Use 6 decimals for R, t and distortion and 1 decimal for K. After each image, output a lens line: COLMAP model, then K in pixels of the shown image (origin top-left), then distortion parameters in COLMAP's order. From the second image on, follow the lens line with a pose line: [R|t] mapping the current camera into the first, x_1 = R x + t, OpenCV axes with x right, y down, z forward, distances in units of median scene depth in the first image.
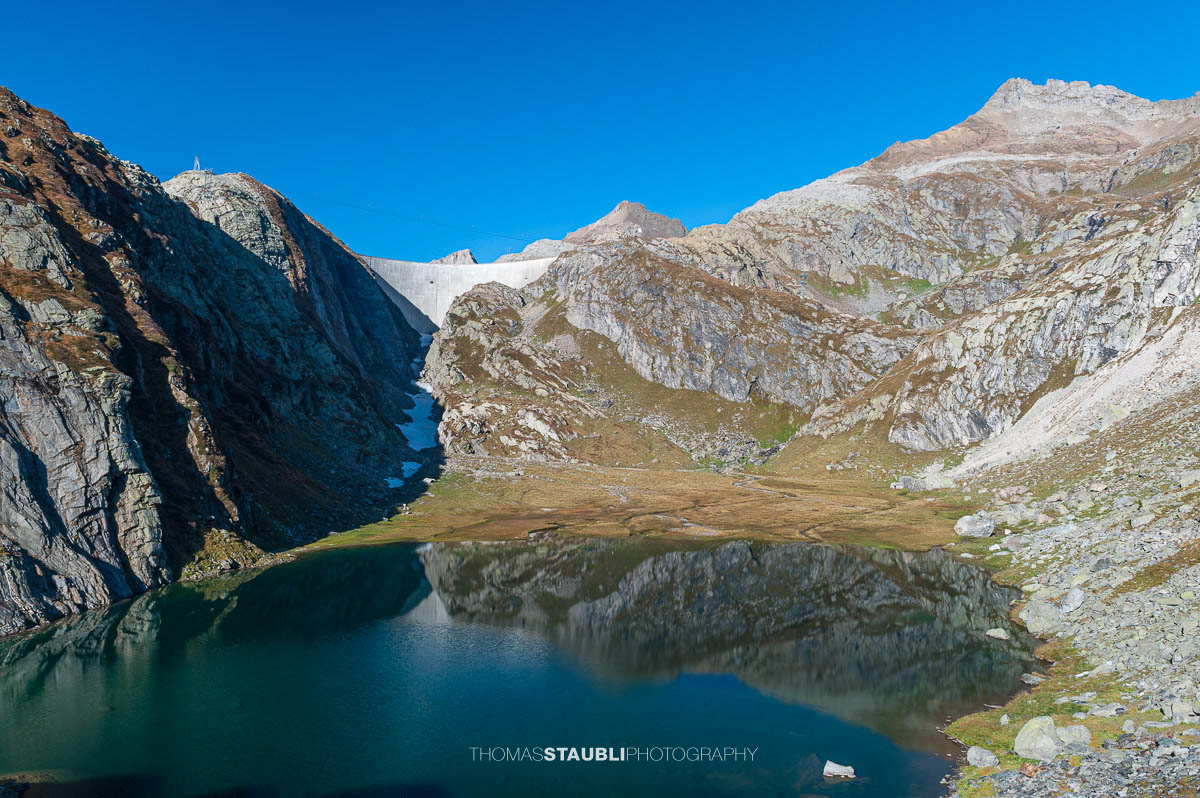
lens RADIAL K [[887.4, 0, 600.0], [0, 887.4, 399.0], [0, 0, 1]] dist [-0.002618, 0.001166]
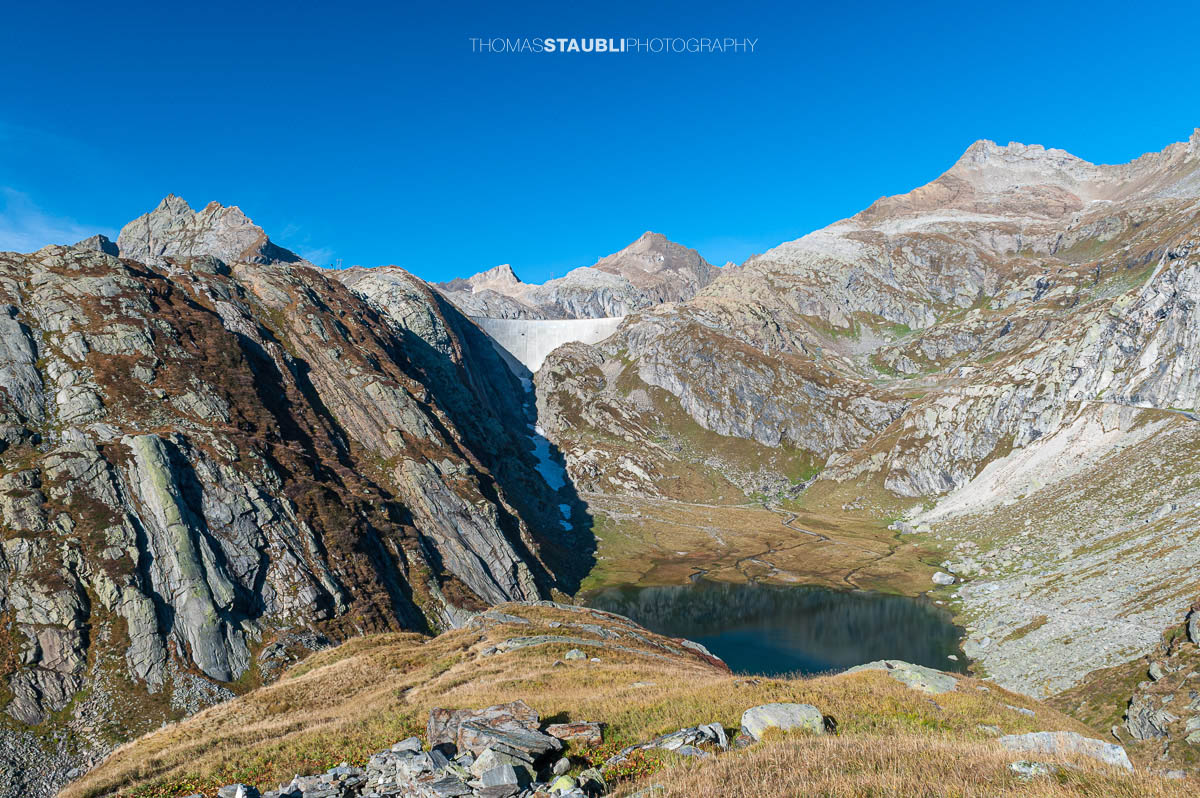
lens RADIAL K [[791.4, 0, 600.0], [0, 791.4, 399.0], [0, 0, 1]] dist [0.005757, -0.001934]
pose [[0.999944, 0.002456, -0.010298, -0.093768], [-0.002208, 0.999709, 0.024015, -0.093877], [0.010354, -0.023991, 0.999659, -0.219671]]
